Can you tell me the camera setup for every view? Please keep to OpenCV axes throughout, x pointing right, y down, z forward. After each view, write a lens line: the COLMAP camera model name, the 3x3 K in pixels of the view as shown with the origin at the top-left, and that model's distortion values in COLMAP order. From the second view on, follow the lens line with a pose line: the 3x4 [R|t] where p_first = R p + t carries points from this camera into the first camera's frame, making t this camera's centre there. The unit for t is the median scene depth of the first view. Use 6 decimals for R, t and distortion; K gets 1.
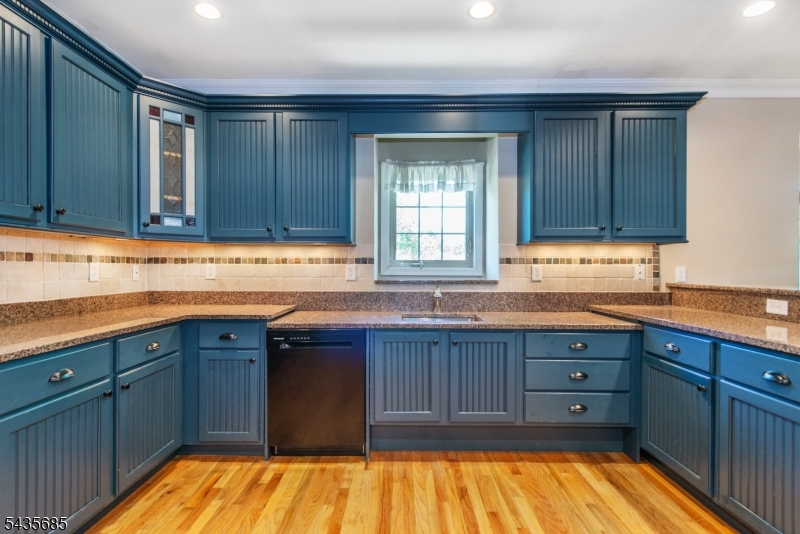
lens RADIAL K [[416.9, 0, 385.2], [0, 416.9, 268.8], [0, 0, 1]] dist [0.017142, -0.005659]
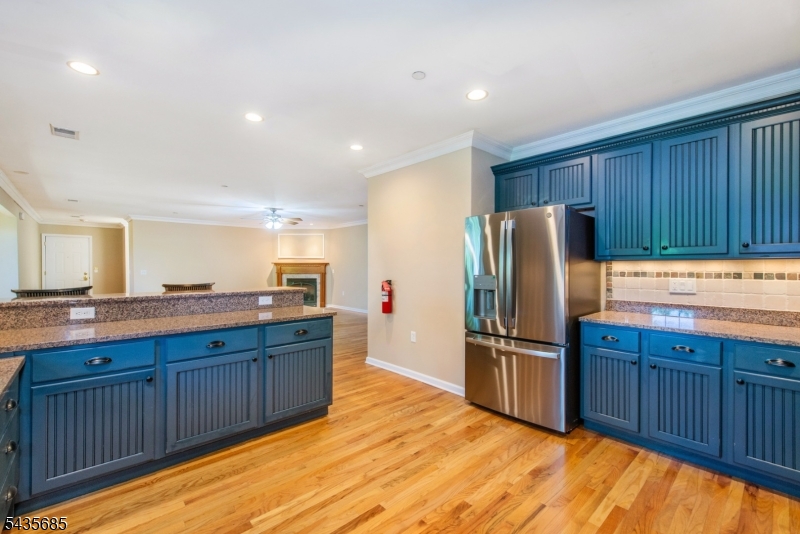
lens RADIAL K [[354.8, 0, 393.6], [0, 354.8, 264.2], [0, 0, 1]] dist [0.009158, -0.001685]
pose [[-0.701562, -0.006798, 0.712576, -0.371940], [-0.005610, 0.999976, 0.004016, -0.050887], [-0.712586, -0.001180, -0.701584, 0.854472]]
